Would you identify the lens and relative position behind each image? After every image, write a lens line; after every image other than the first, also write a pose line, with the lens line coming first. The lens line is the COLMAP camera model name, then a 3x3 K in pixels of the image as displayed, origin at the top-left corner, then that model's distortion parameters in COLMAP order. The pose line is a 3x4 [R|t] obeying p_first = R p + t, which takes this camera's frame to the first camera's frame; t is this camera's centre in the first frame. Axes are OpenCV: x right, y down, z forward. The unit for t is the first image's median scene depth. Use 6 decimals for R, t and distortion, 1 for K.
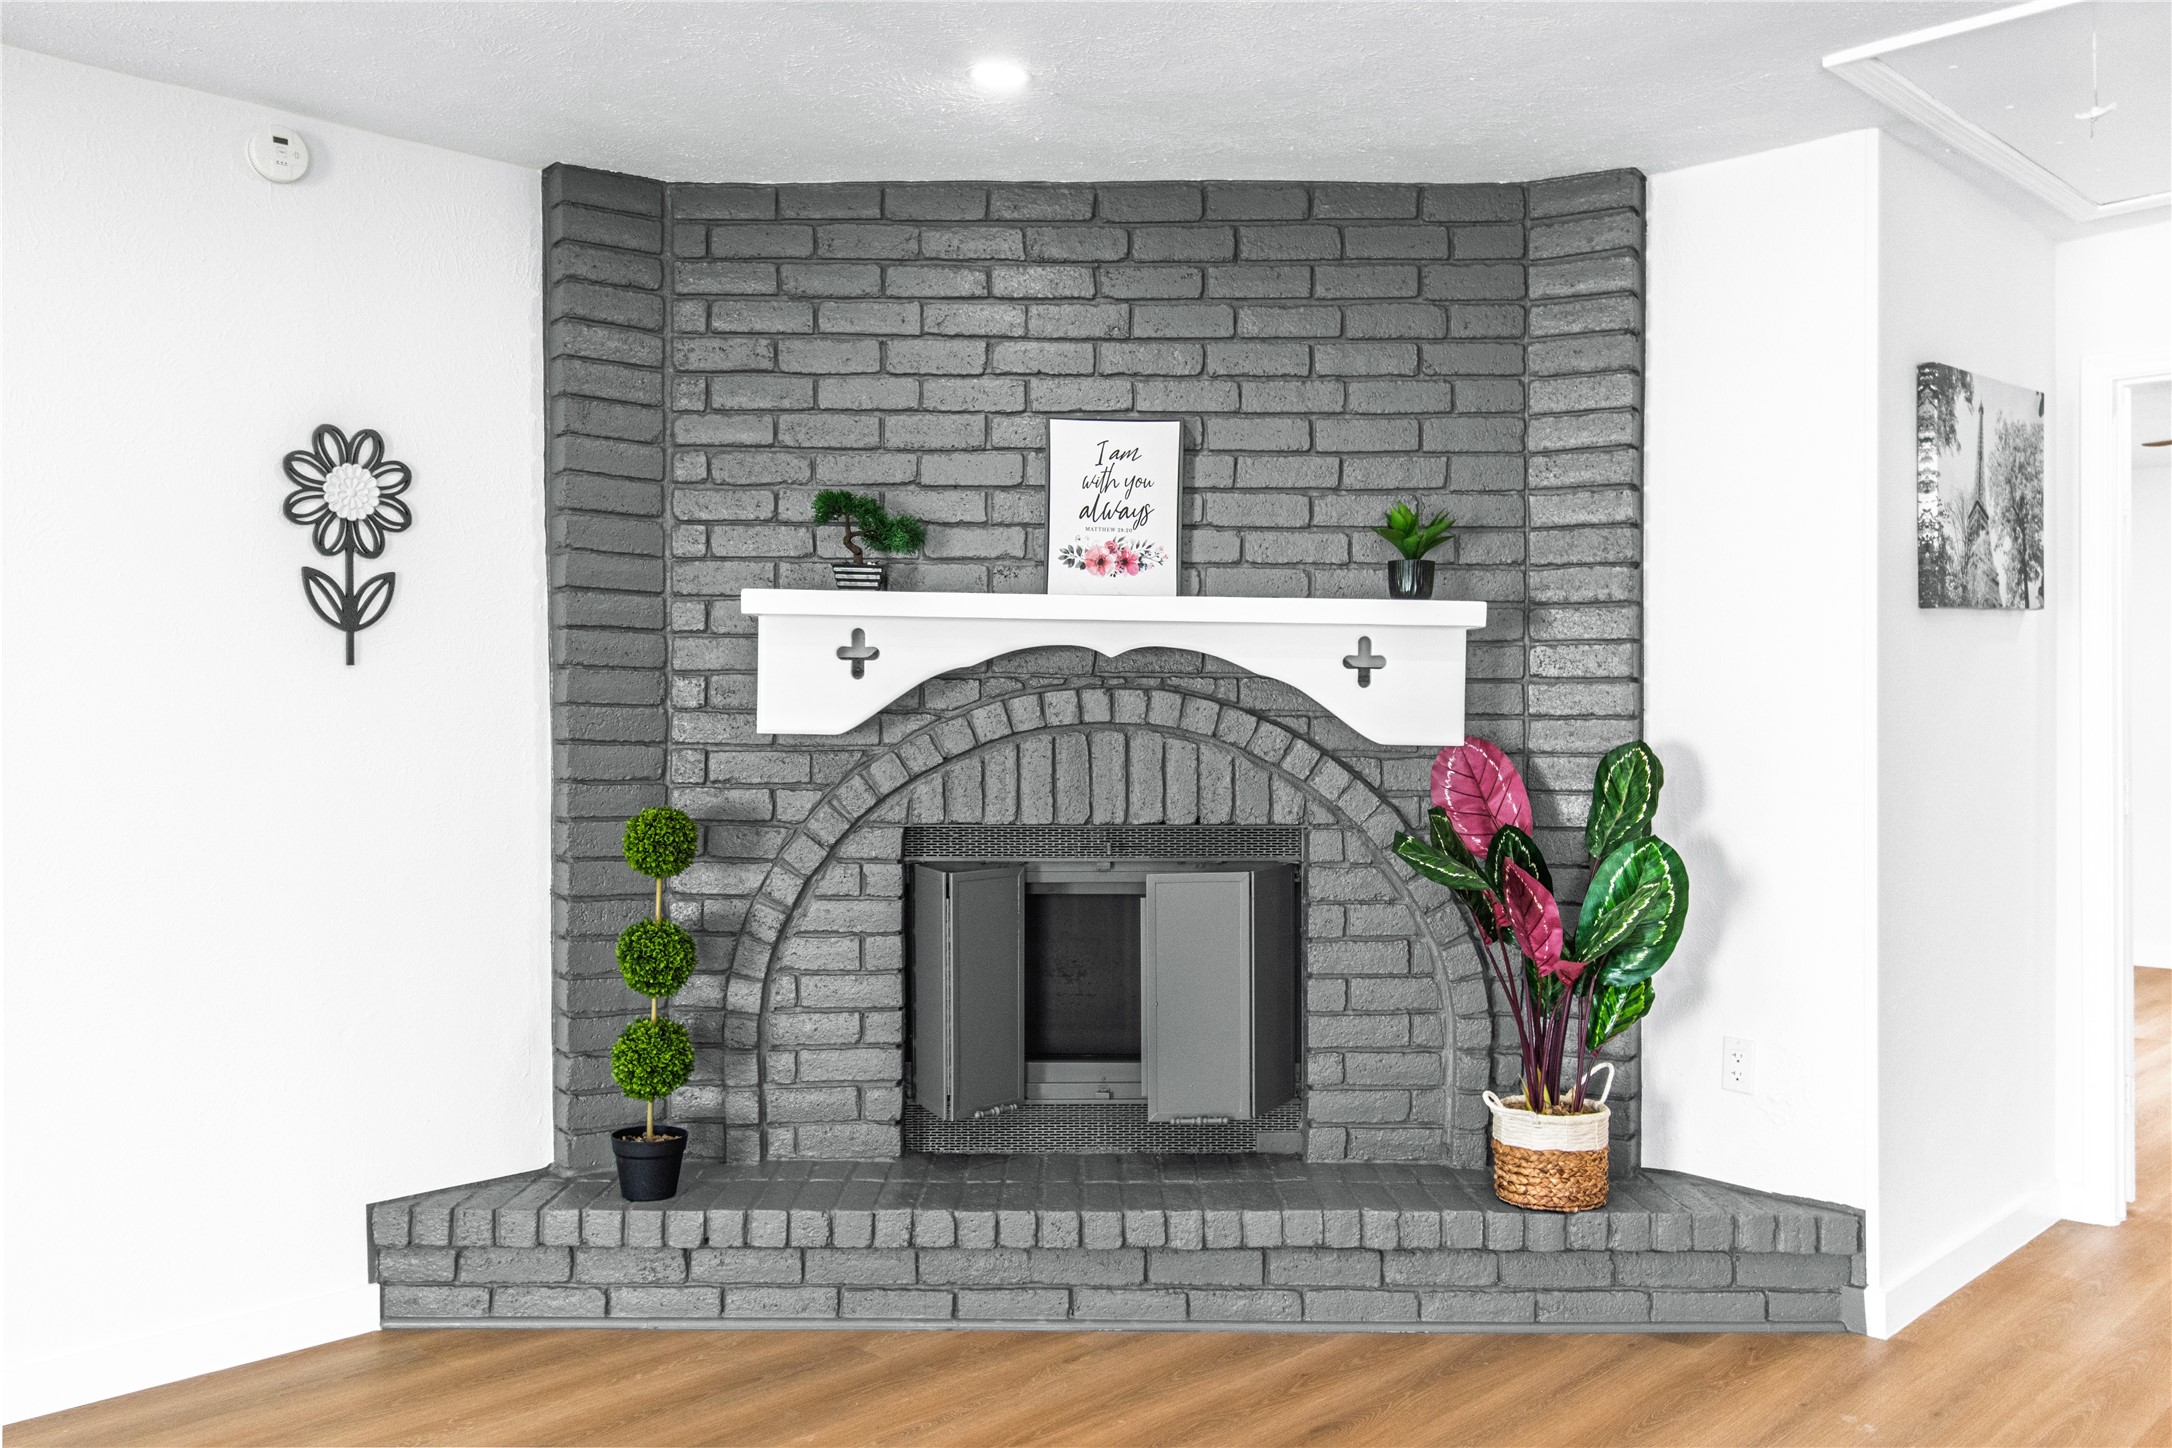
lens RADIAL K [[1786.9, 0, 1054.7], [0, 1786.9, 727.2], [0, 0, 1]] dist [-0.001634, 0.011889]
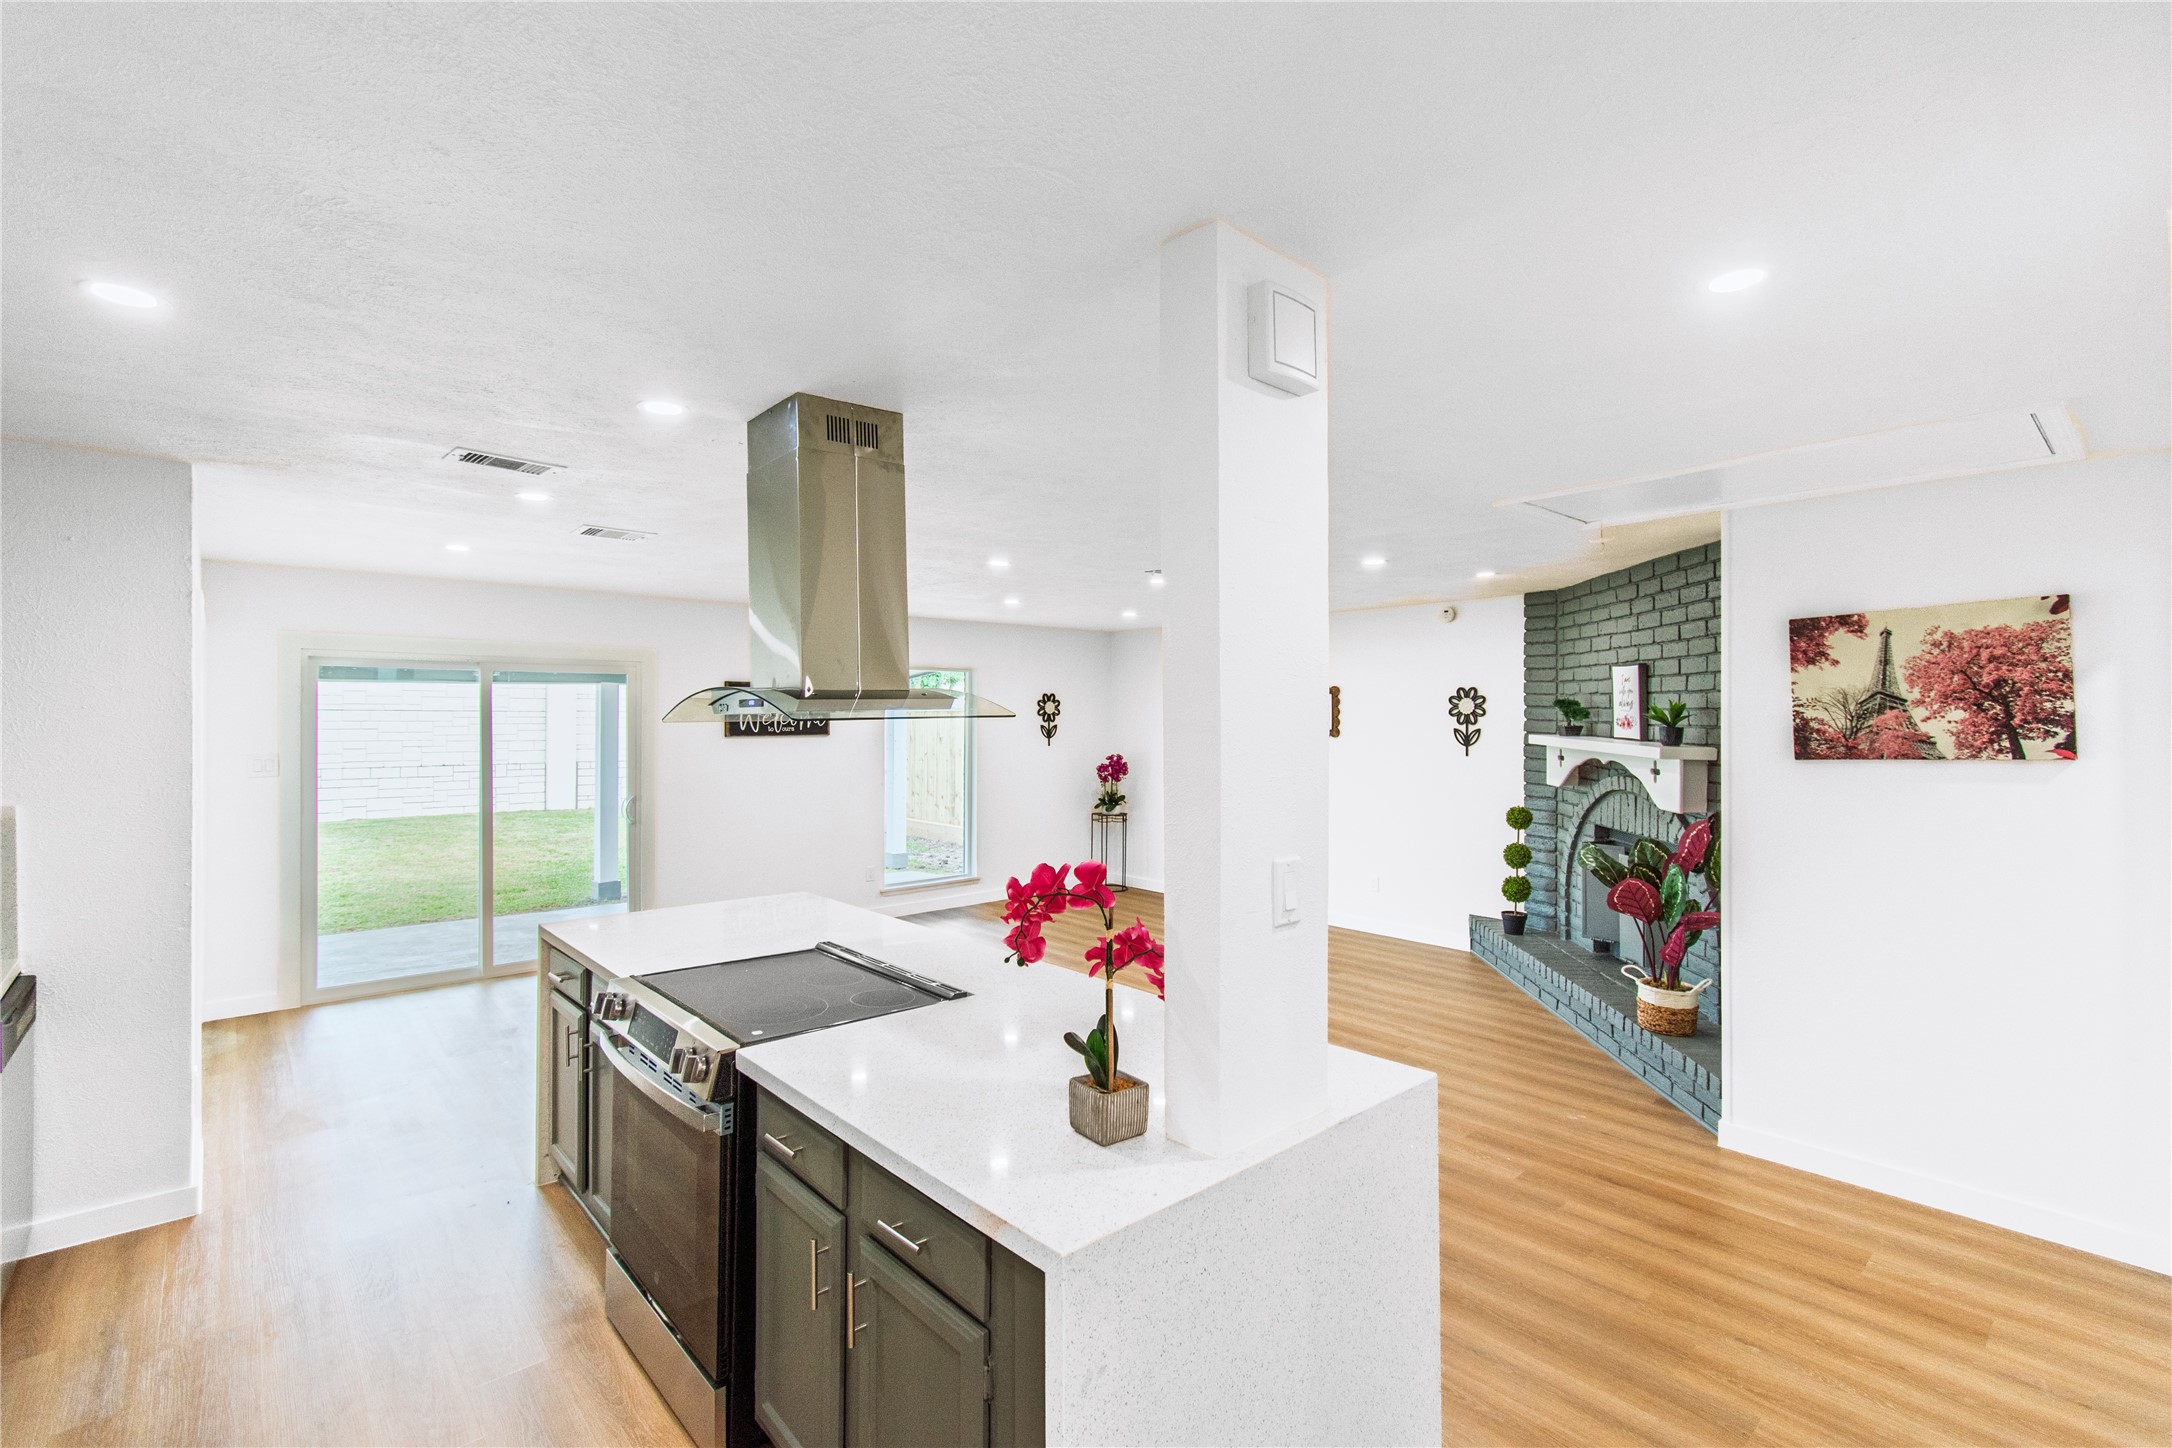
lens RADIAL K [[973.3, 0, 1099.8], [0, 973.3, 724.2], [0, 0, 1]] dist [0.000666, 0.002232]
pose [[-0.047279, 0.008492, -0.998846, 1.387749], [-0.014520, 0.999852, 0.009188, -0.094741], [0.998776, 0.014937, -0.047148, 0.351895]]
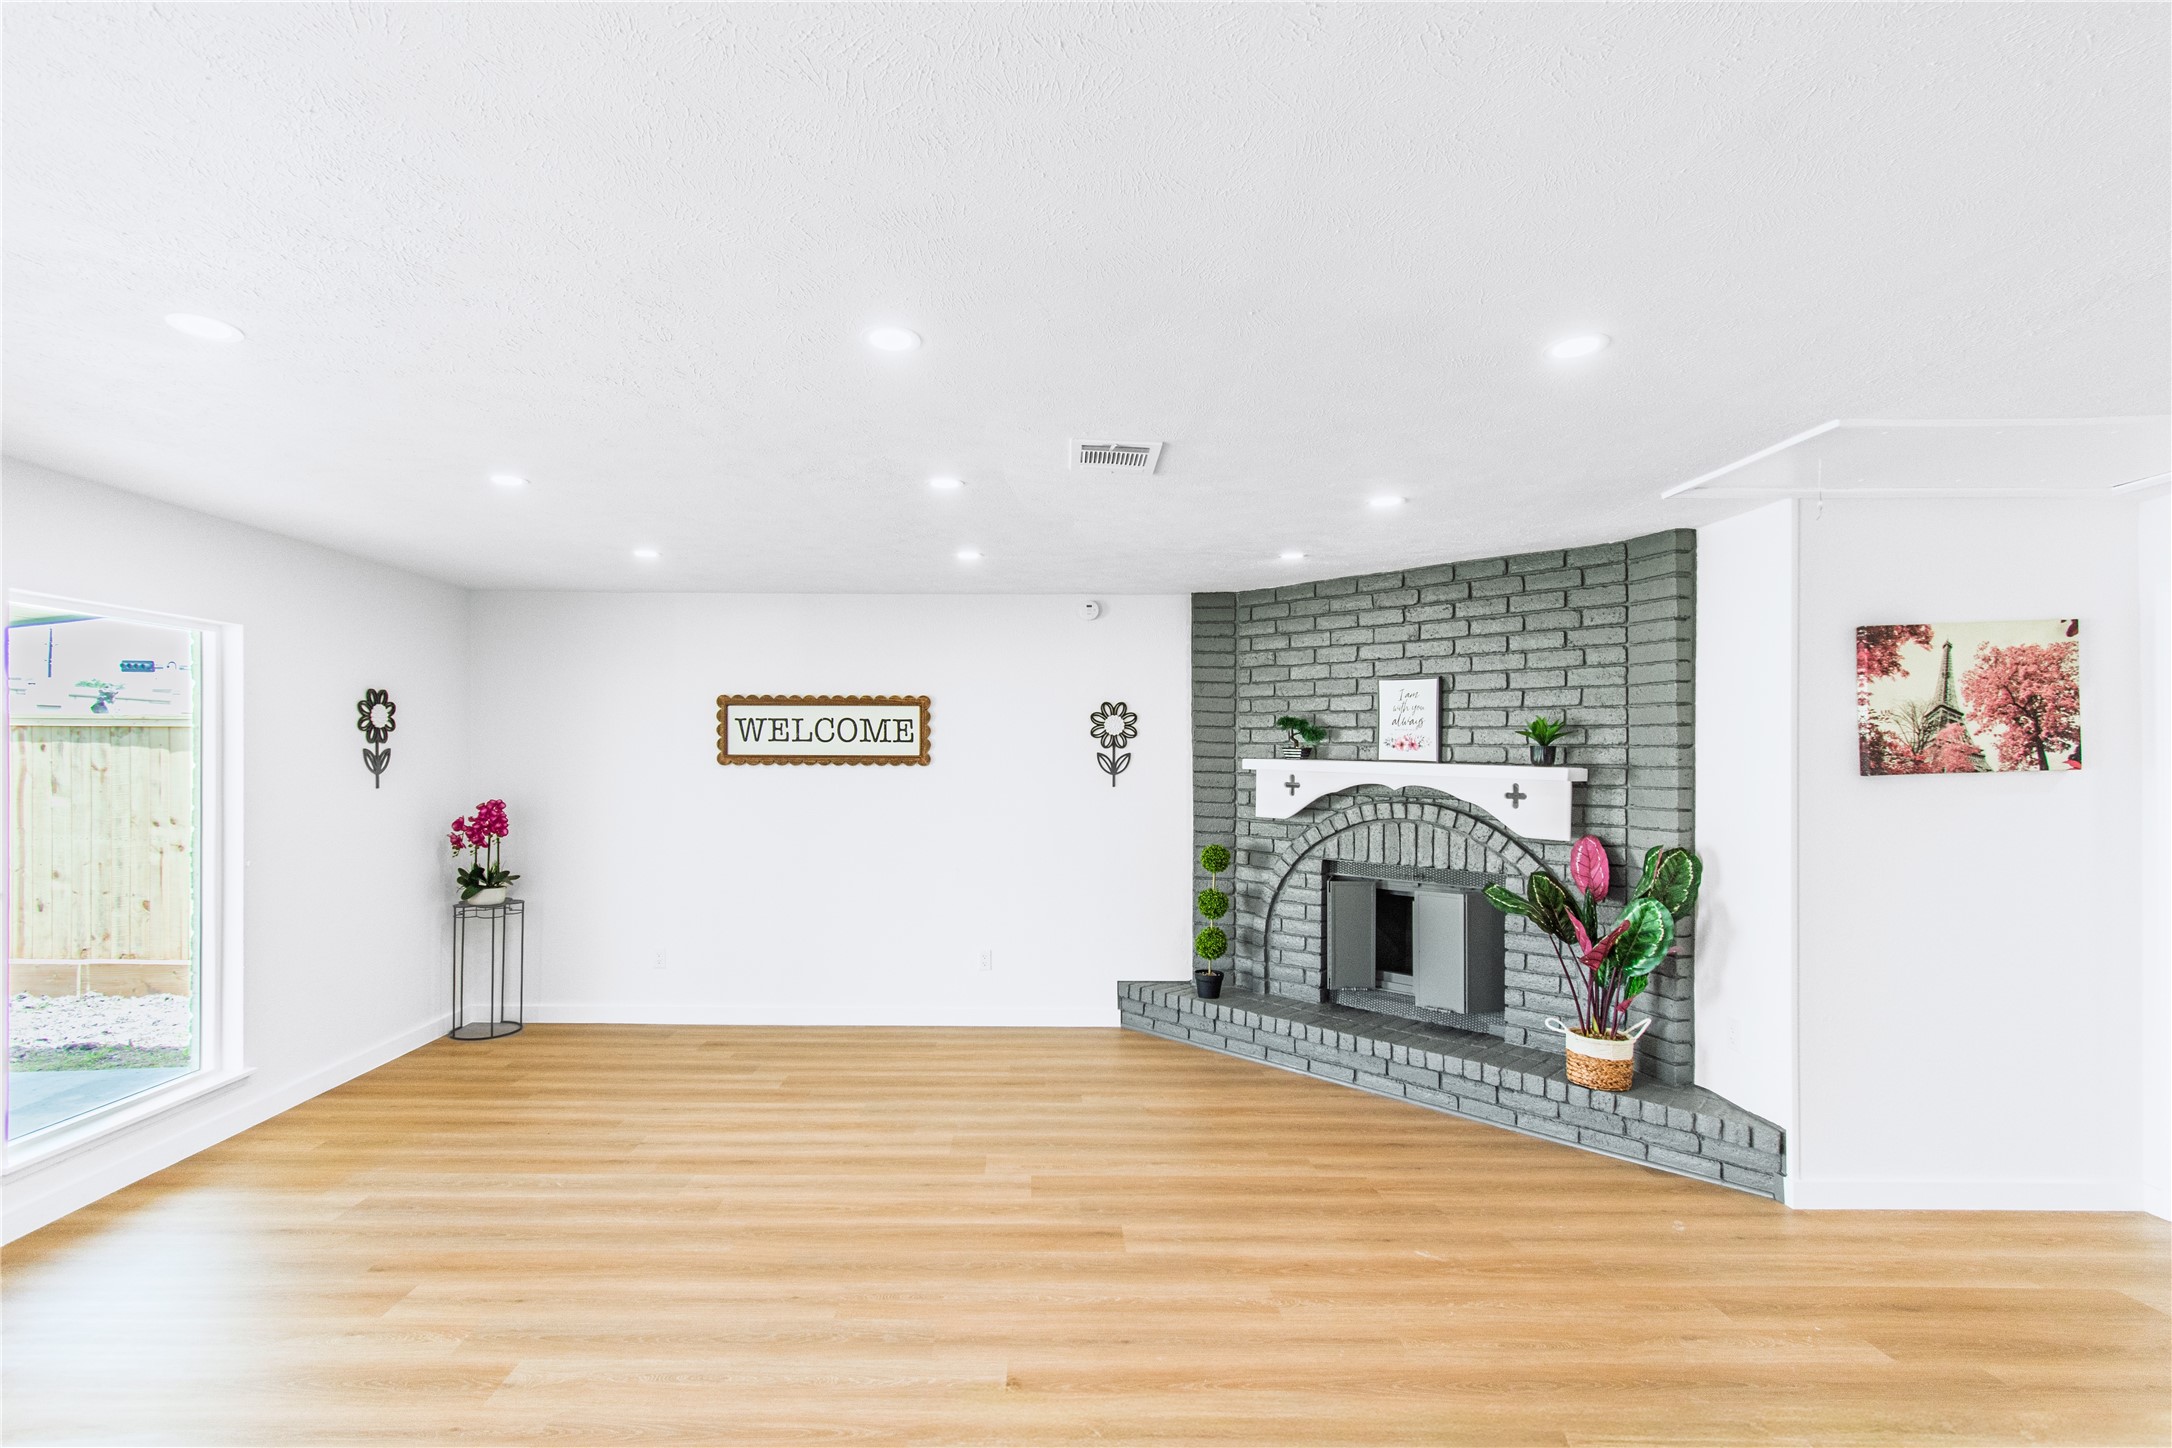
lens RADIAL K [[973.3, 0, 1038.9], [0, 973.3, 764.4], [0, 0, 1]] dist [0.000666, 0.002232]
pose [[0.706957, 0.010241, -0.707183, 0.554543], [-0.015089, 0.999886, -0.000604, -0.061652], [0.707096, 0.011097, 0.707031, -0.150099]]
